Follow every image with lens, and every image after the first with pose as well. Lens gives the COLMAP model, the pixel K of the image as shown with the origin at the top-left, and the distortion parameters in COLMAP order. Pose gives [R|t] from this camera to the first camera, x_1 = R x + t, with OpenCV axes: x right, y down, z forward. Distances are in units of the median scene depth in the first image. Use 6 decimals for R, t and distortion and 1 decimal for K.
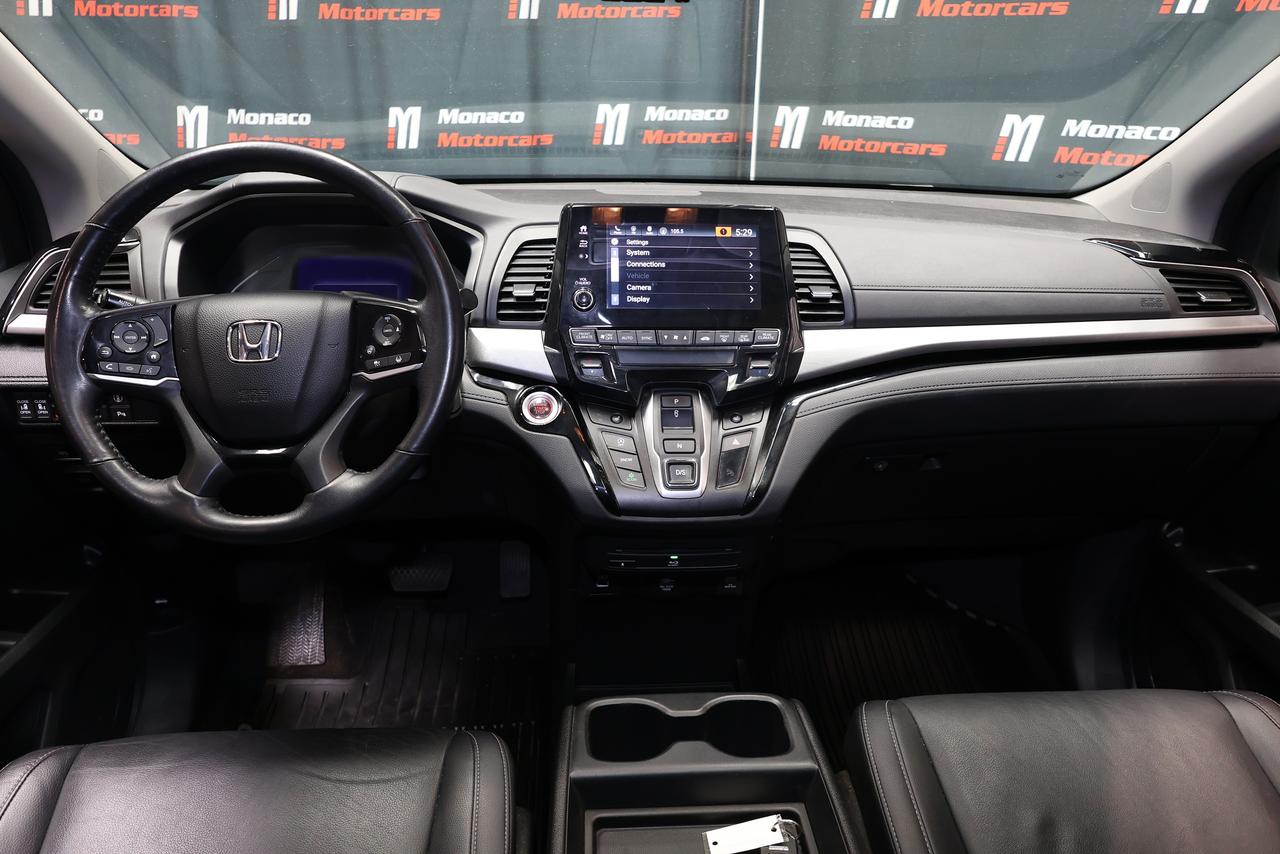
lens RADIAL K [[862.9, 0, 639.4], [0, 862.9, 429.3], [0, 0, 1]] dist [-0.006478, 0.014146]
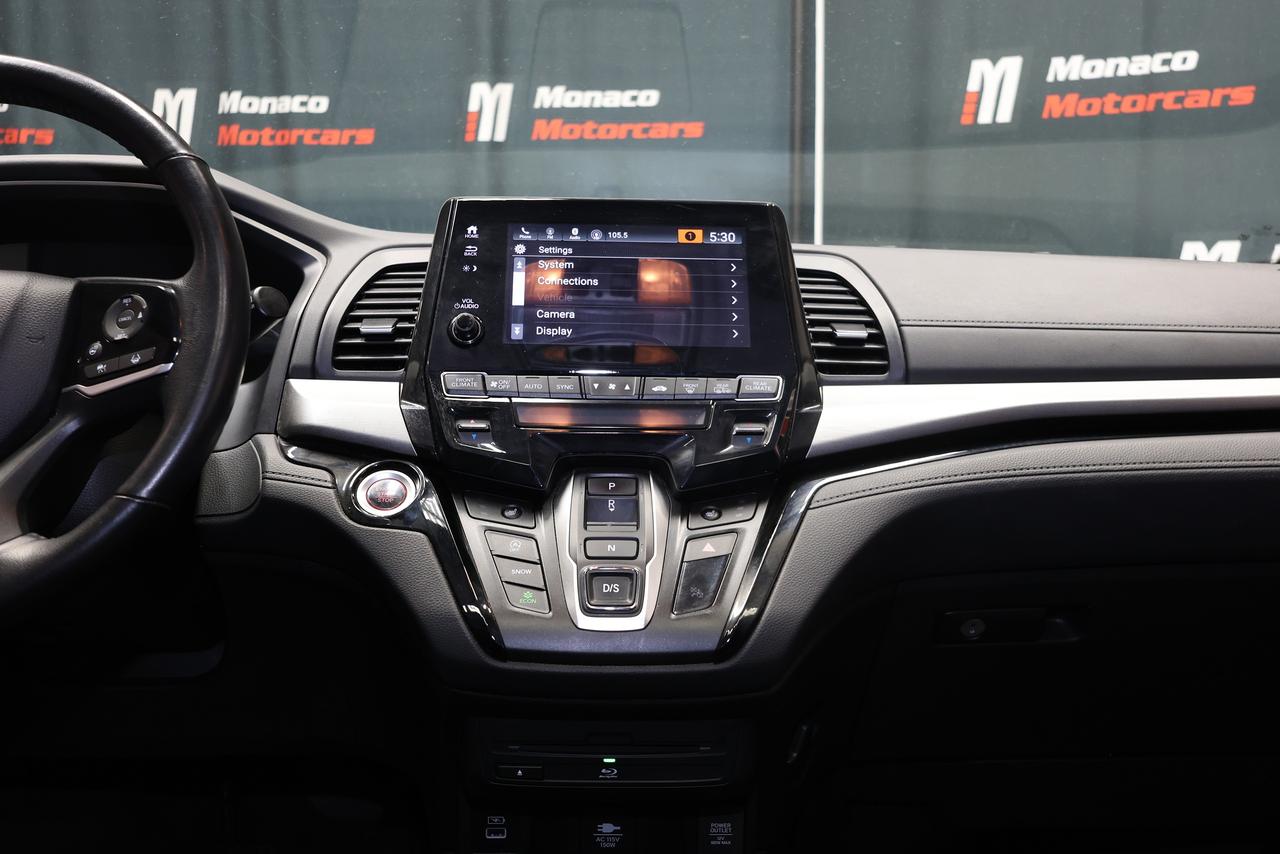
lens RADIAL K [[1332.7, 0, 643.9], [0, 1332.7, 426.0], [0, 0, 1]] dist [-0.006716, 0.000000]
pose [[0.999422, -0.005528, -0.033528, 0.096594], [-0.004498, 0.956472, -0.291789, 0.199130], [0.033682, 0.291771, 0.955895, 0.091644]]
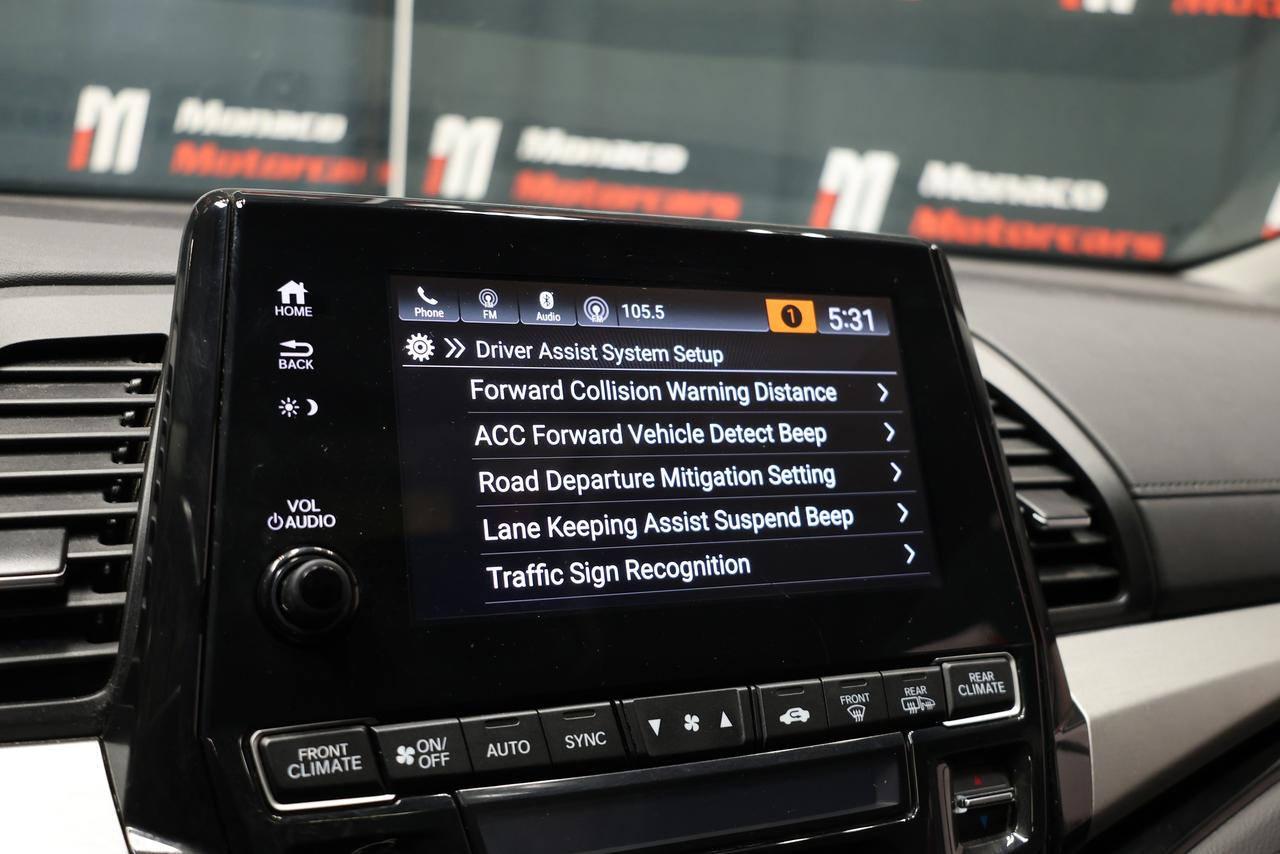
lens RADIAL K [[1307.5, 0, 633.0], [0, 1307.5, 420.8], [0, 0, 1]] dist [0.009988, 0.000000]
pose [[0.928023, -0.014046, 0.372259, -0.112428], [0.076463, 0.985194, -0.153446, -0.135359], [-0.364592, 0.170866, 0.915356, 0.641572]]
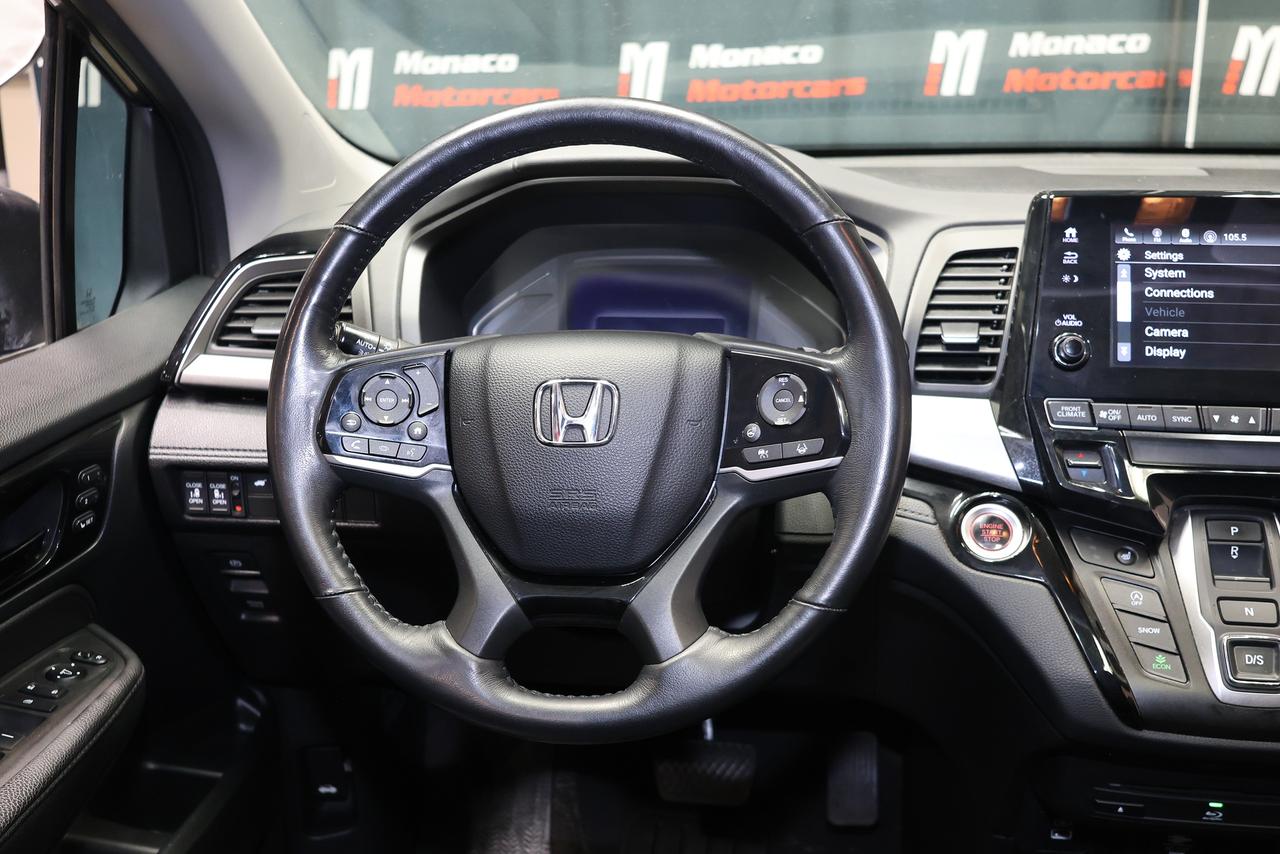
lens RADIAL K [[1318.4, 0, 650.5], [0, 1318.4, 427.5], [0, 0, 1]] dist [0.000761, 0.000000]
pose [[0.980325, 0.032396, -0.194712, -0.167550], [-0.046312, 0.996654, -0.067347, -0.023821], [0.191879, 0.075039, 0.978546, 0.063643]]
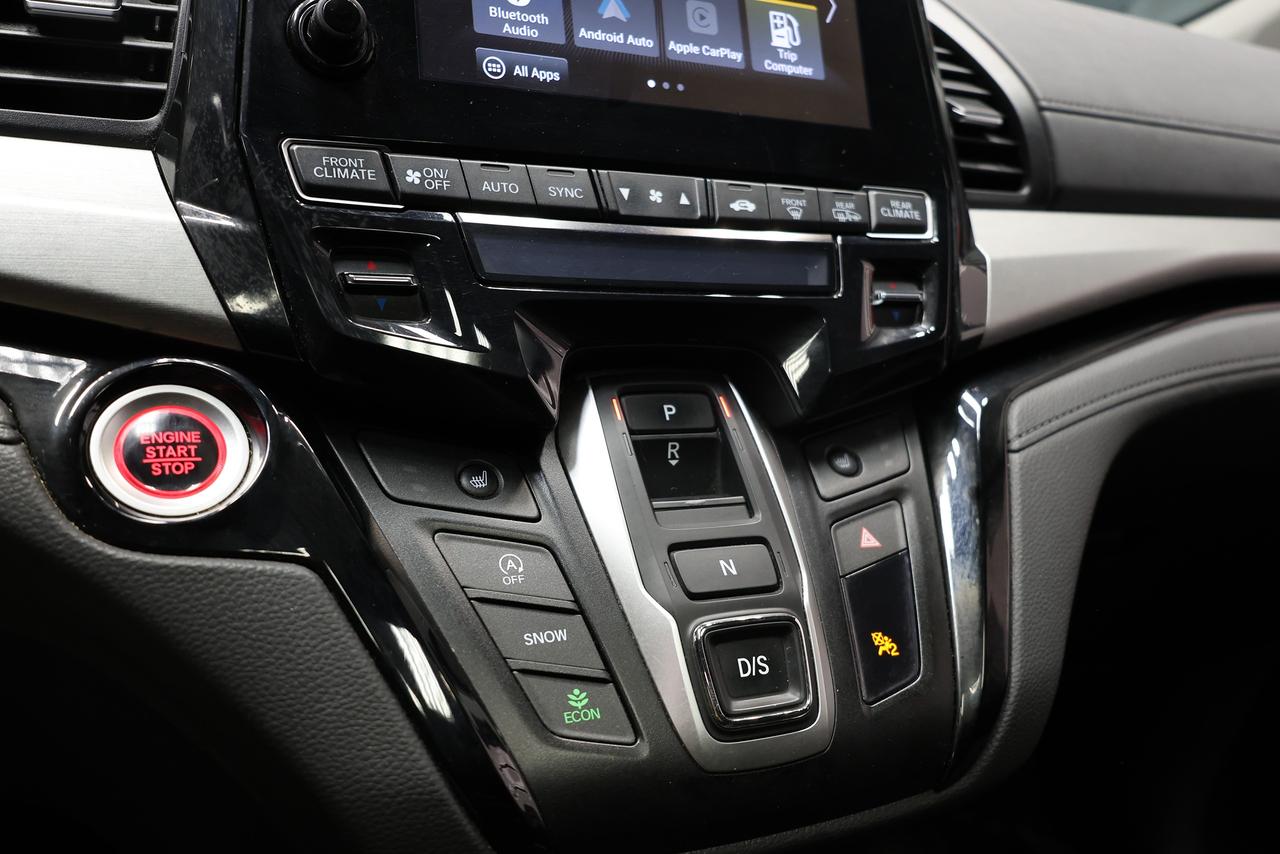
lens RADIAL K [[1122.6, 0, 637.3], [0, 1122.6, 426.4], [0, 0, 1]] dist [0.007354, -0.000326]
pose [[0.922032, -0.028780, 0.386041, -0.114161], [0.049626, 0.997792, -0.044142, -0.011132], [-0.383919, 0.059858, 0.921425, 0.648122]]
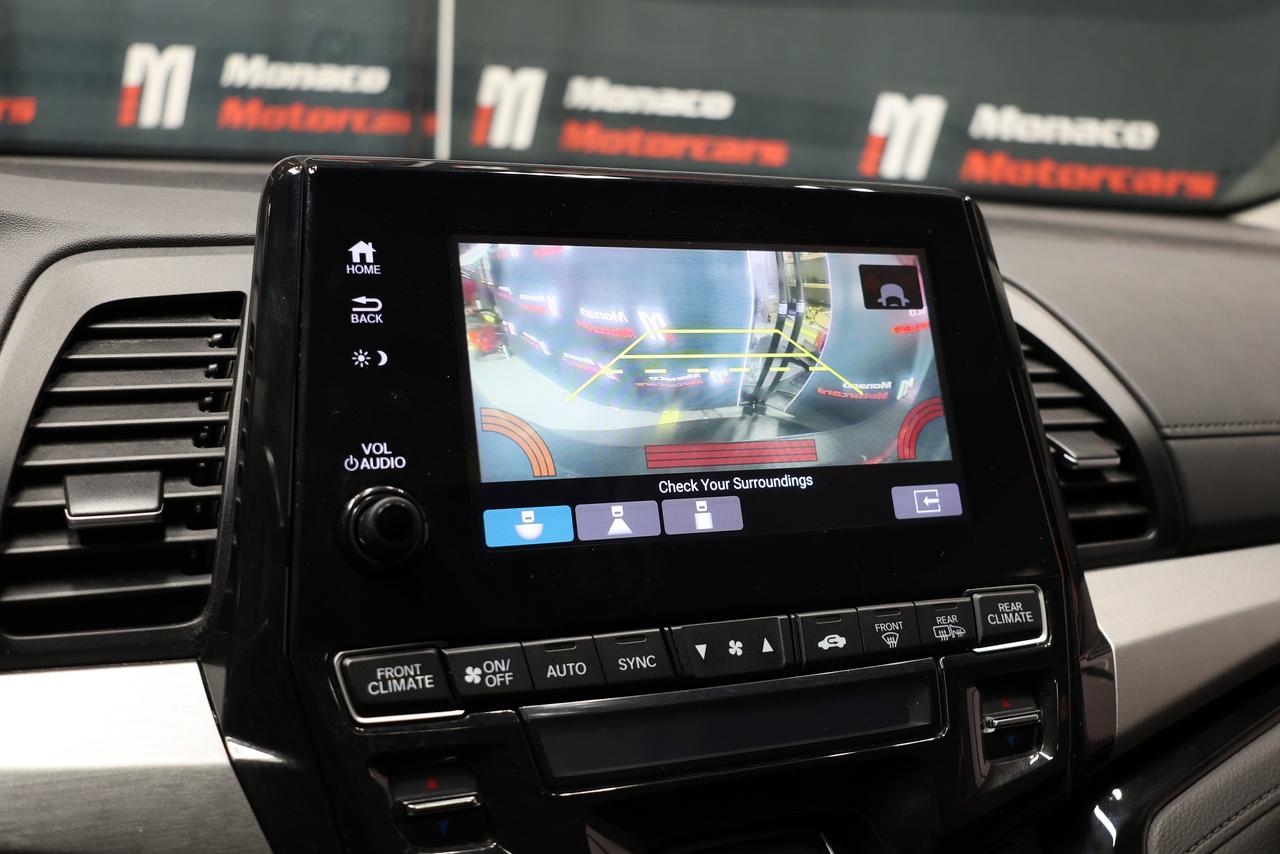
lens RADIAL K [[1332.7, 0, 636.5], [0, 1332.7, 421.8], [0, 0, 1]] dist [-0.006716, 0.000000]
pose [[0.940035, -0.035984, 0.339176, -0.124217], [0.080934, 0.989551, -0.119325, -0.128743], [-0.331338, 0.139620, 0.933125, 0.609929]]
